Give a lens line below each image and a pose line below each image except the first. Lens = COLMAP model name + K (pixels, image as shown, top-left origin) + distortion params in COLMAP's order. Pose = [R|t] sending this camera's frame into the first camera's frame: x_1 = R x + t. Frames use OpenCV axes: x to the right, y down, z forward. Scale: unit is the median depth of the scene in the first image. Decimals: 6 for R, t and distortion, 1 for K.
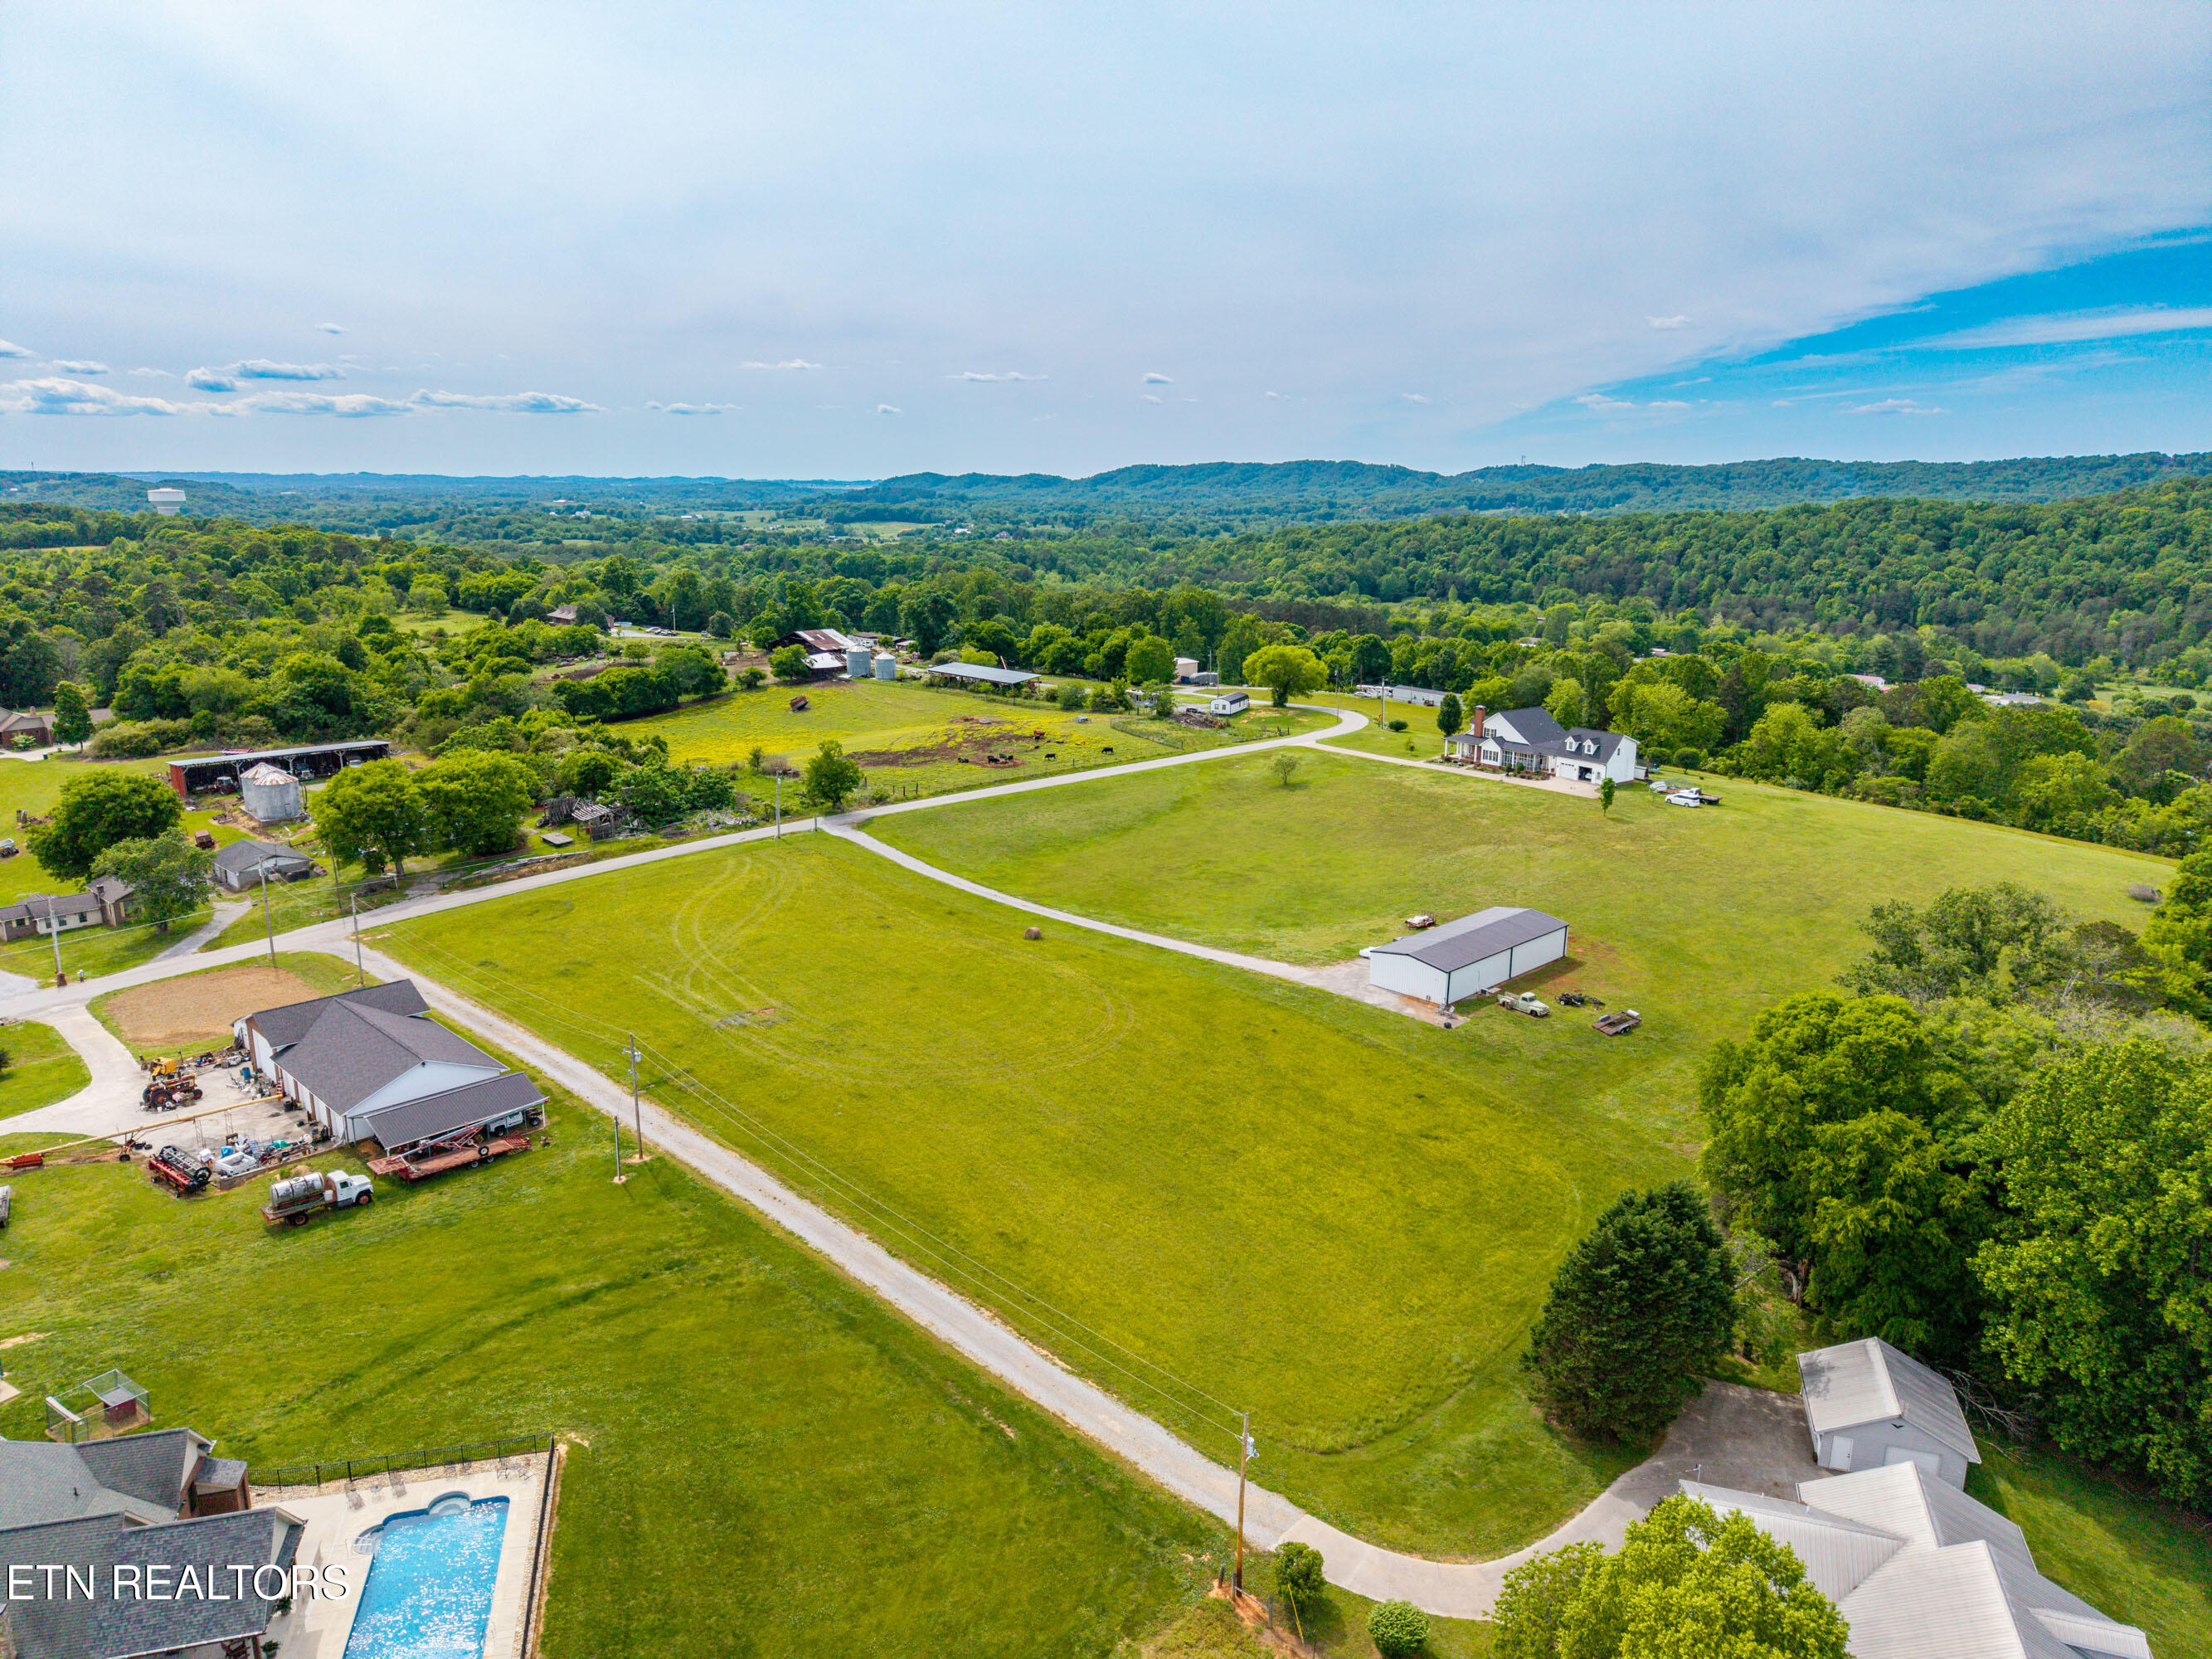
lens RADIAL K [[1473.6, 0, 1107.1], [0, 1473.6, 831.1], [0, 0, 1]] dist [0.042170, -0.047930]
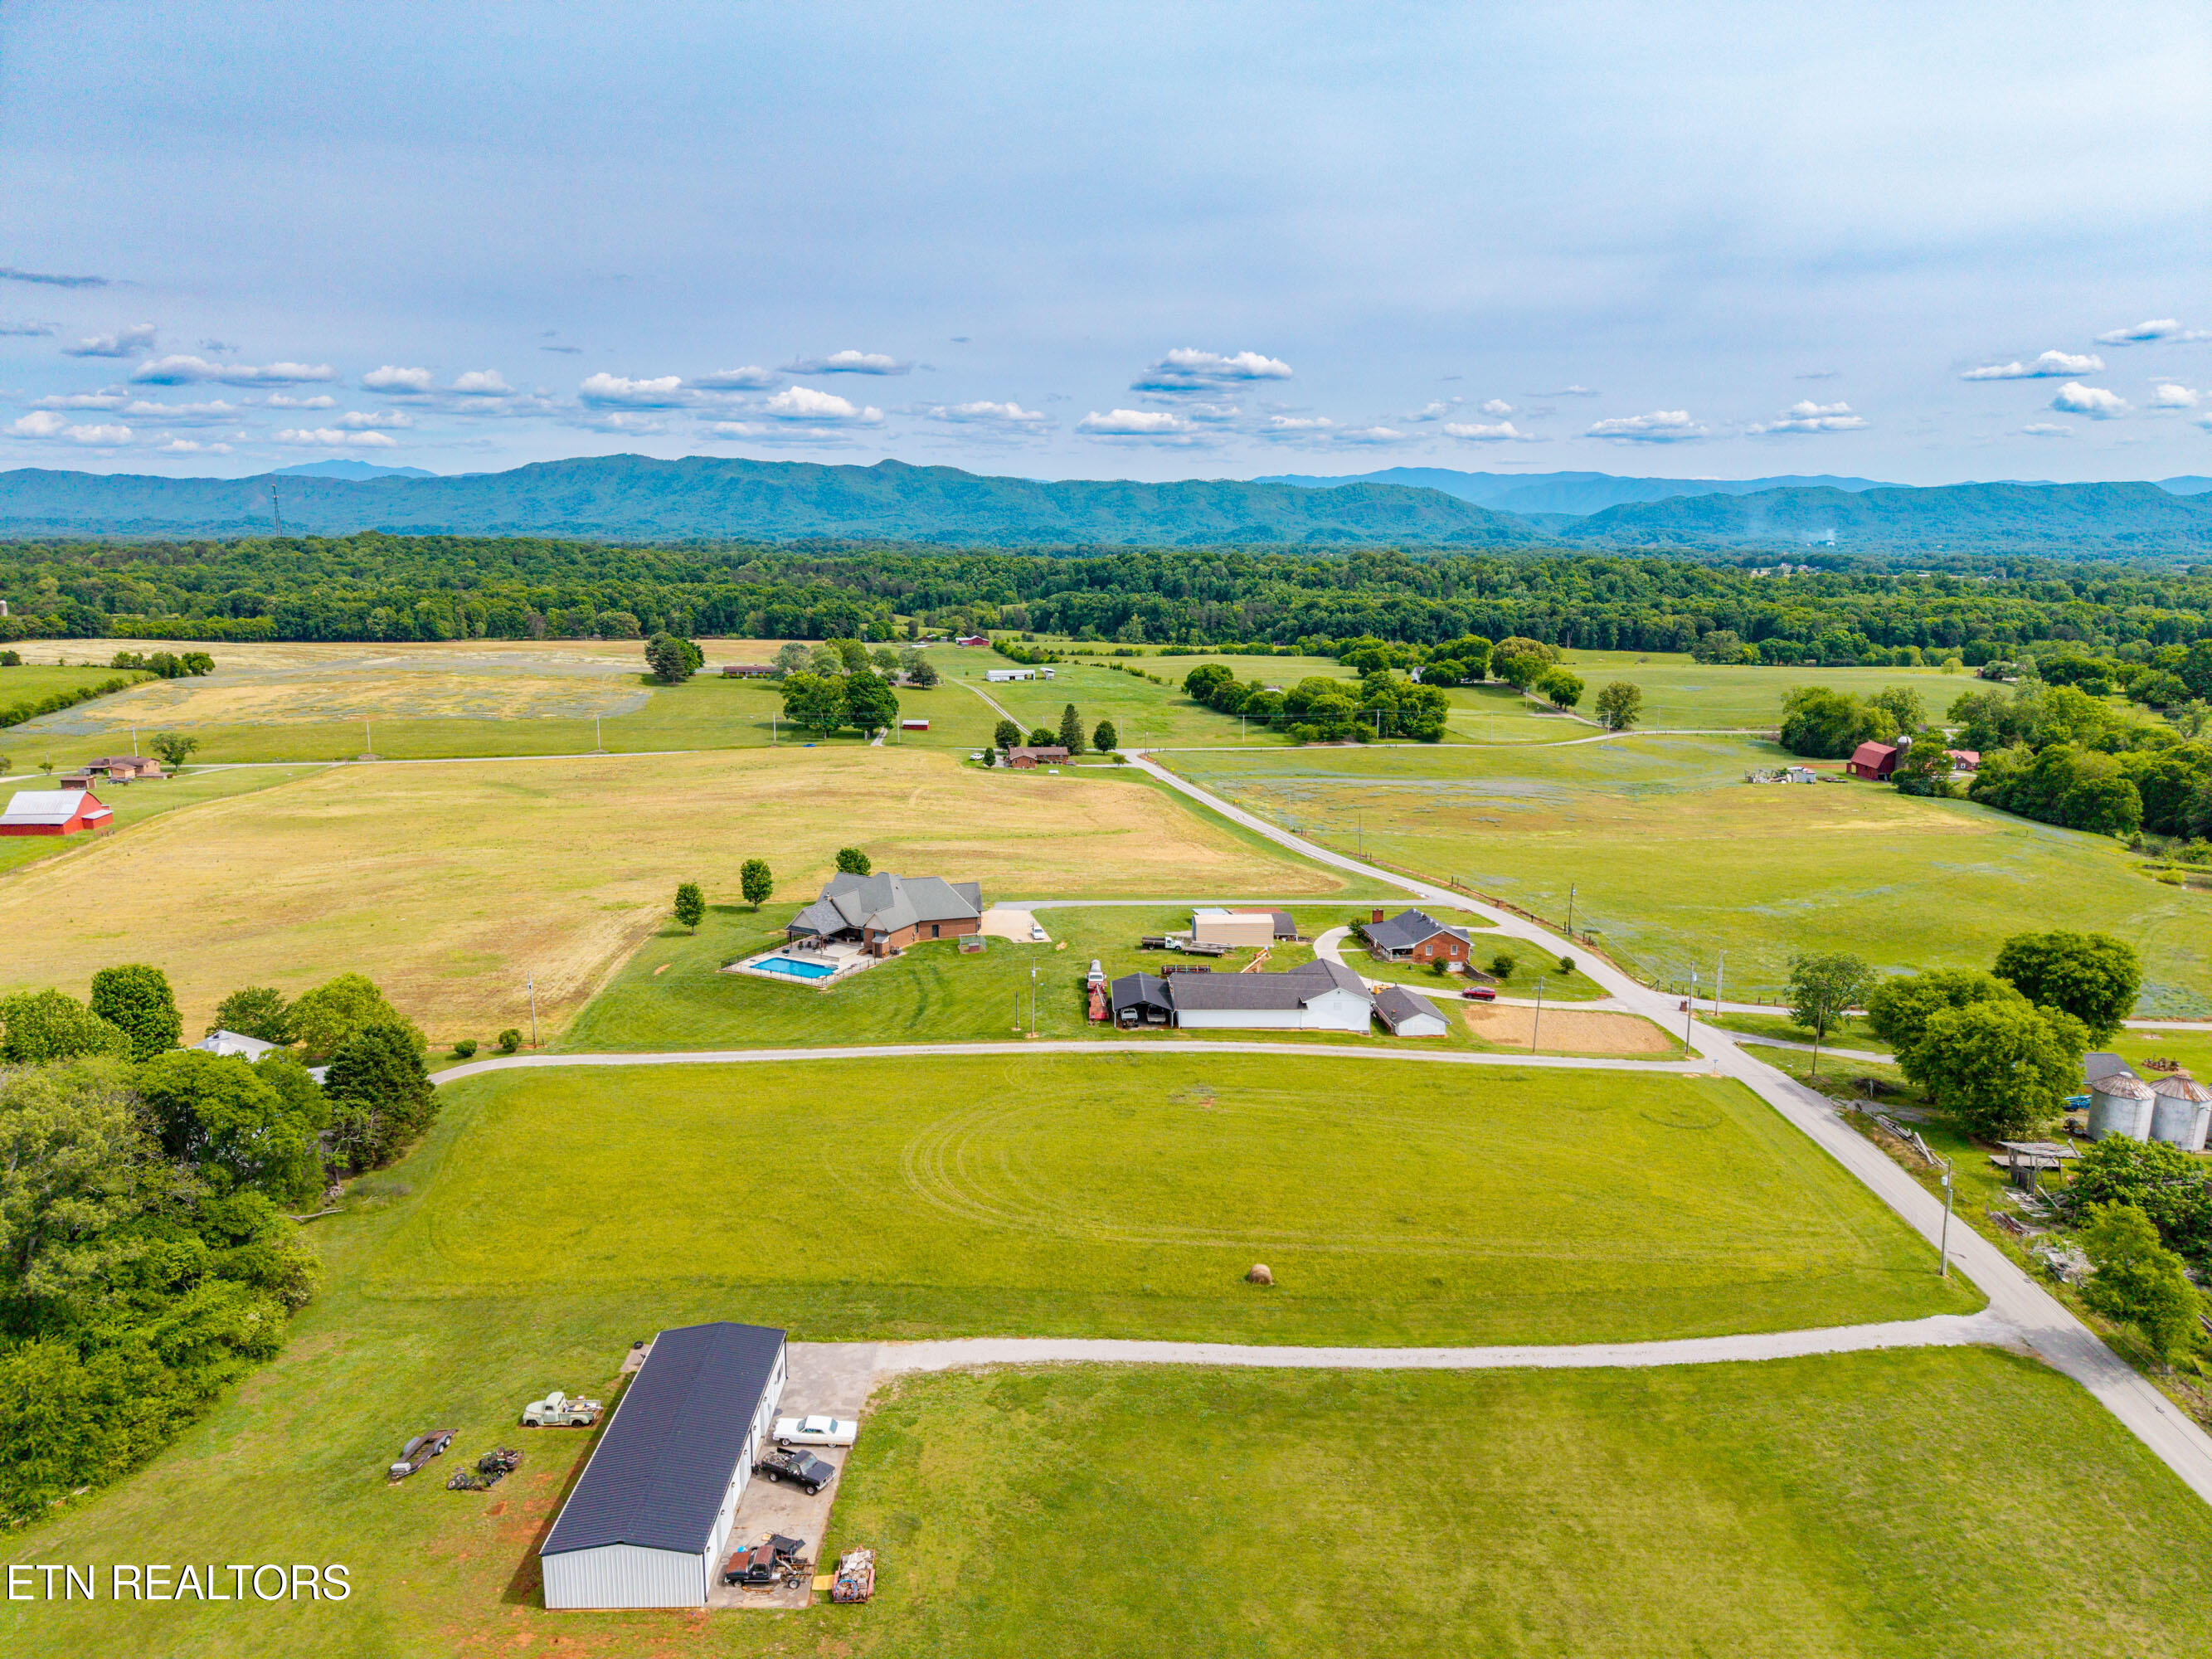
lens RADIAL K [[1473.6, 0, 1110.2], [0, 1473.6, 847.8], [0, 0, 1]] dist [0.042170, -0.047930]
pose [[-0.691176, 0.142371, -0.708524, 0.288437], [-0.177709, 0.916817, 0.357584, -0.219655], [0.700496, 0.373064, -0.608381, 0.775325]]
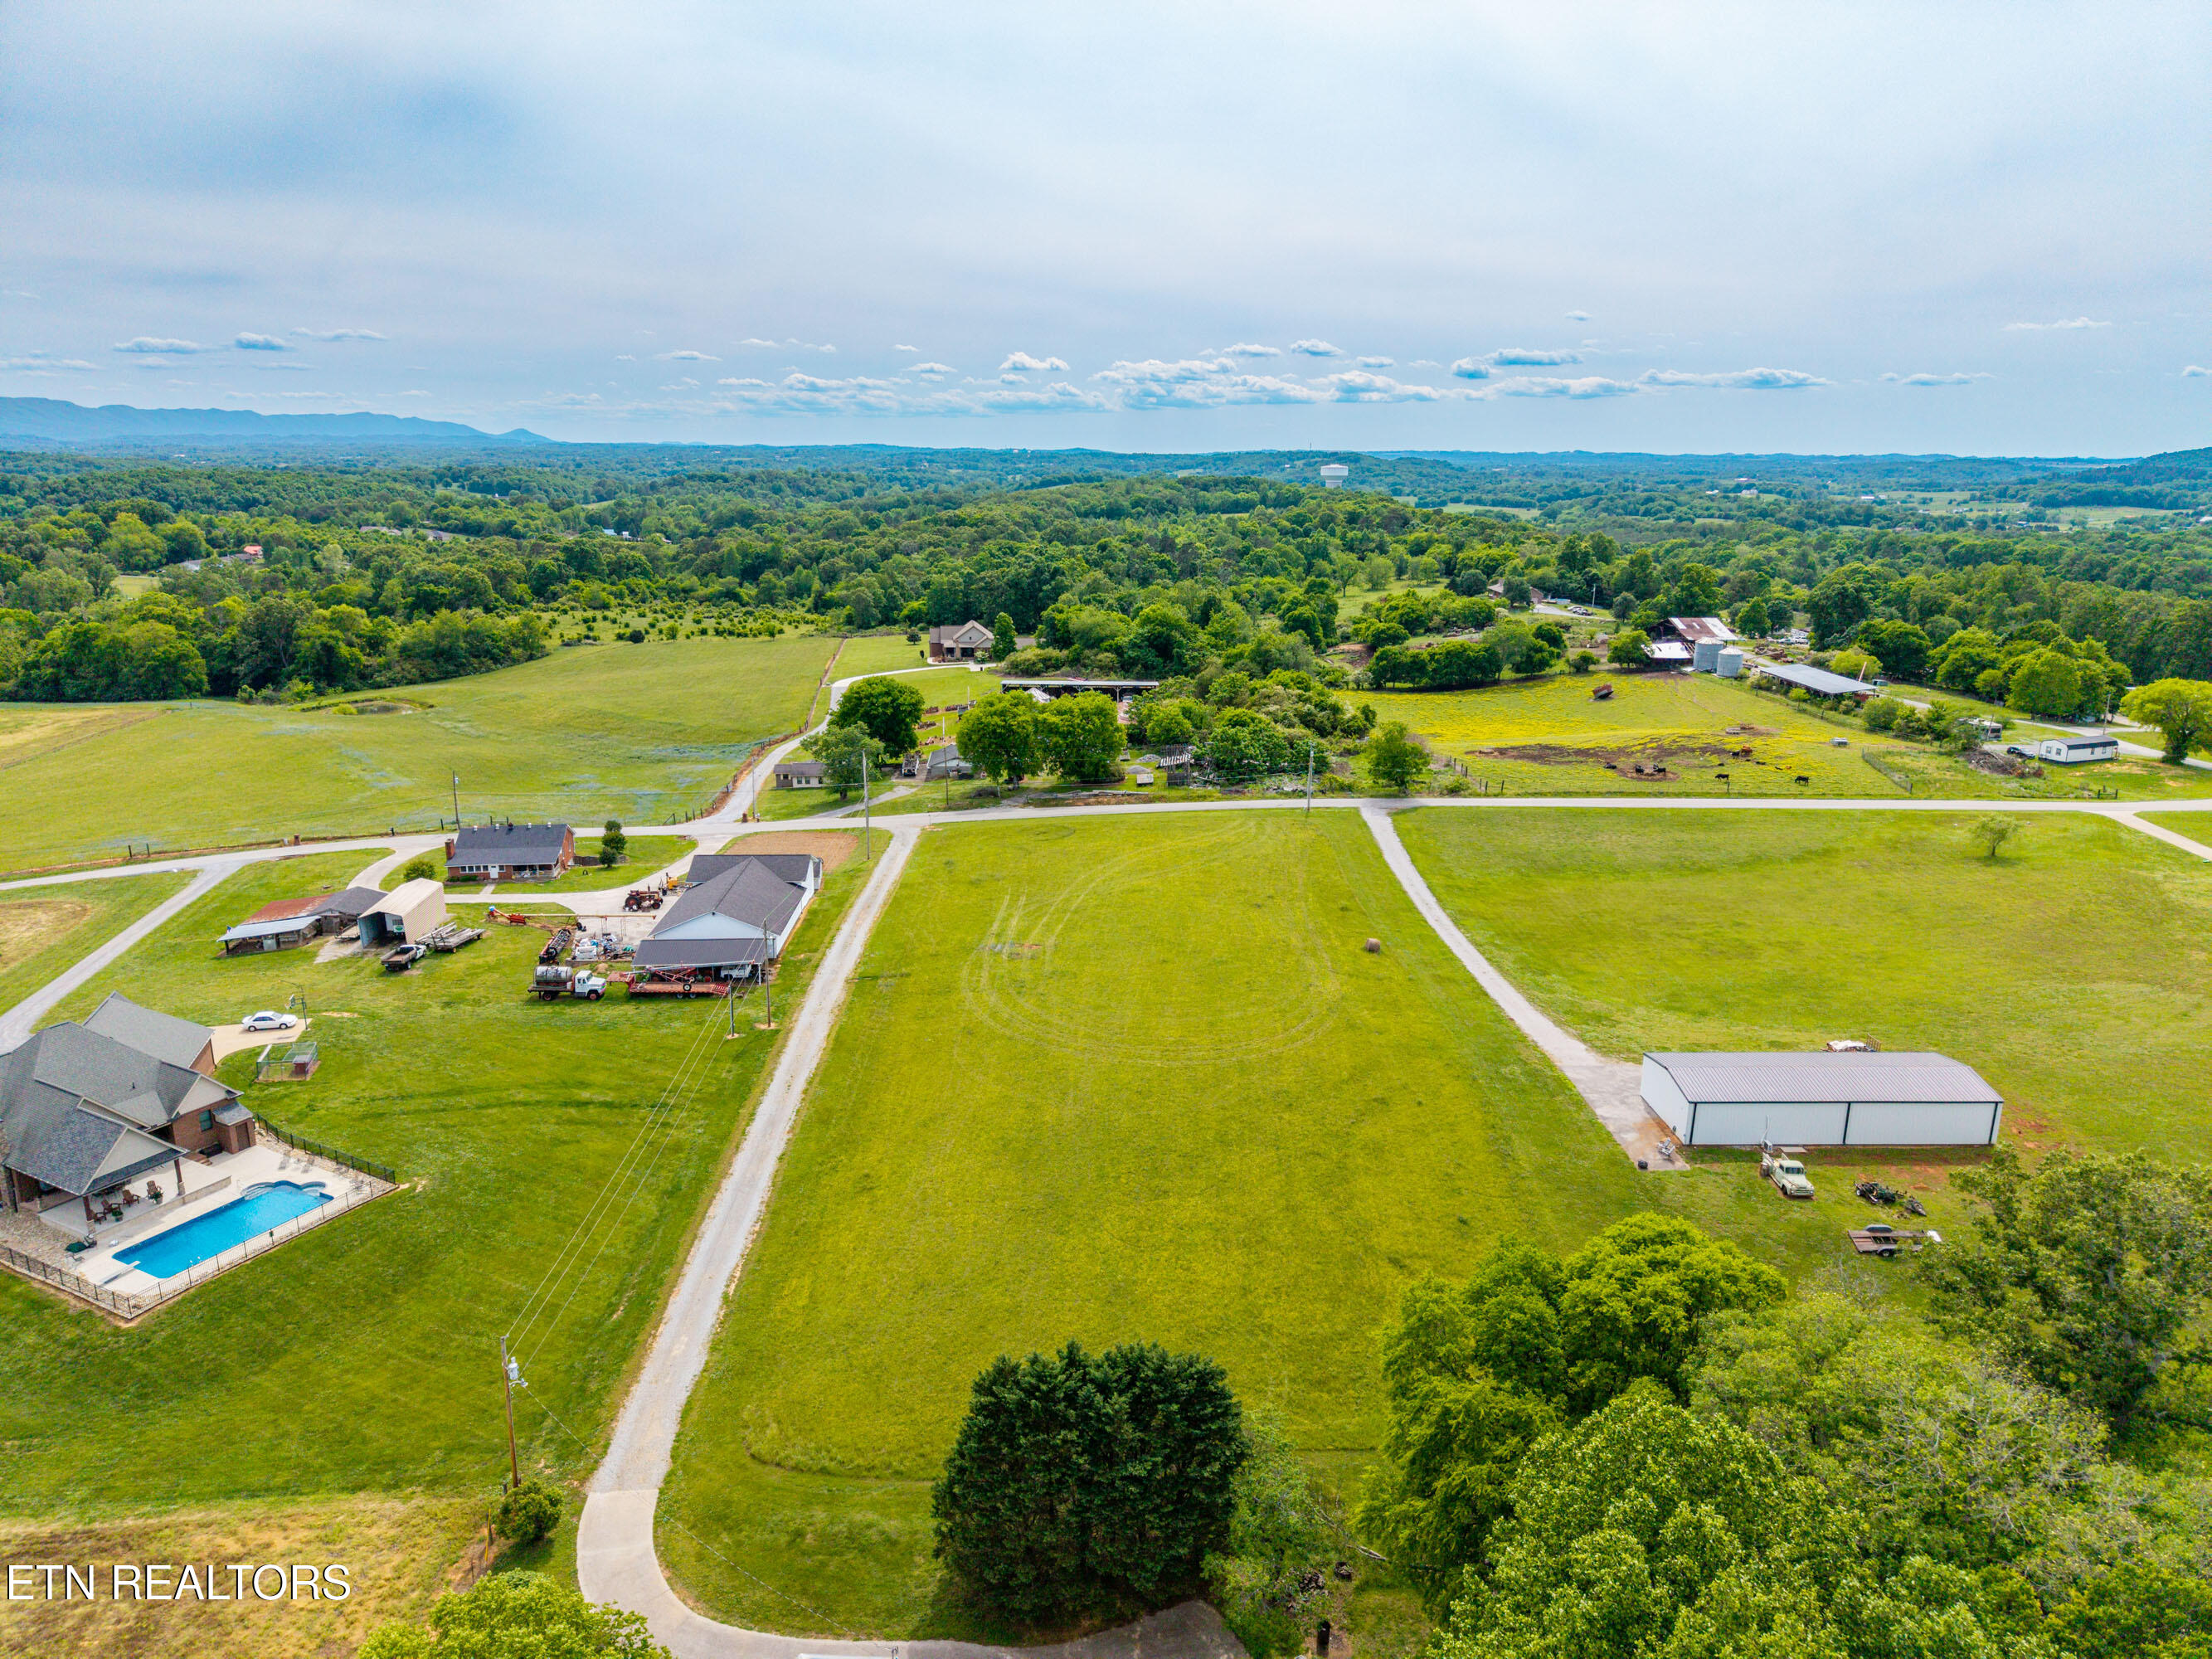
lens RADIAL K [[1473.6, 0, 1113.4], [0, 1473.6, 832.7], [0, 0, 1]] dist [0.042170, -0.047930]
pose [[0.731755, 0.171404, -0.659663, 0.251783], [-0.161465, 0.983906, 0.076543, -0.025847], [0.662166, 0.050502, 0.747653, 0.117298]]
